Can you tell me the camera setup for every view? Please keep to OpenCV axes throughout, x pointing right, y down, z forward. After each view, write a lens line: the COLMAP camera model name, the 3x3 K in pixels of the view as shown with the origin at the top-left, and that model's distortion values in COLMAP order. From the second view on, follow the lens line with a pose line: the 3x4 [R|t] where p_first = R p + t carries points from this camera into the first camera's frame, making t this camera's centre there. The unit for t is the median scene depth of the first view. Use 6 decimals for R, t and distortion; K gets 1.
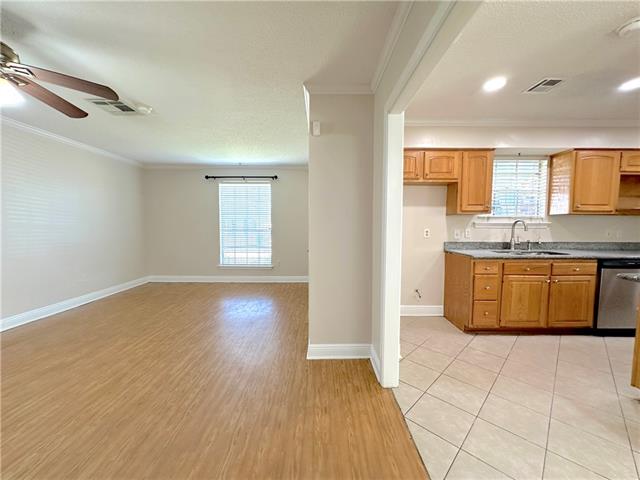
lens RADIAL K [[254.4, 0, 318.9], [0, 254.4, 241.3], [0, 0, 1]] dist [-0.003290, 0.000218]
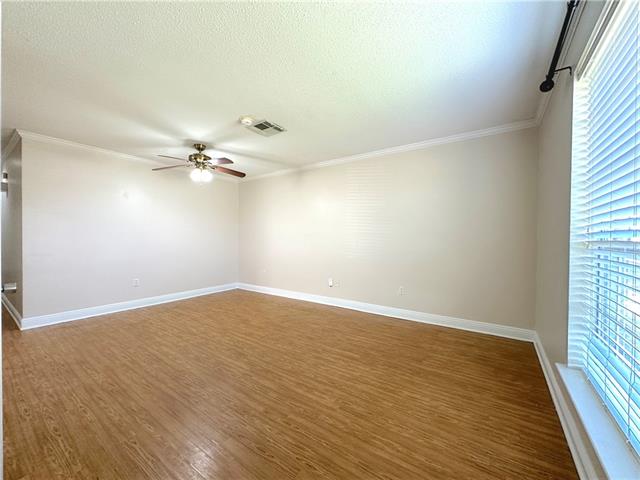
lens RADIAL K [[254.4, 0, 320.6], [0, 254.4, 240.5], [0, 0, 1]] dist [-0.003290, 0.000218]
pose [[-0.574861, 0.004779, -0.818237, -0.000627], [-0.054697, 0.997522, 0.044254, -0.092641], [0.816421, 0.070196, -0.573175, 1.989248]]
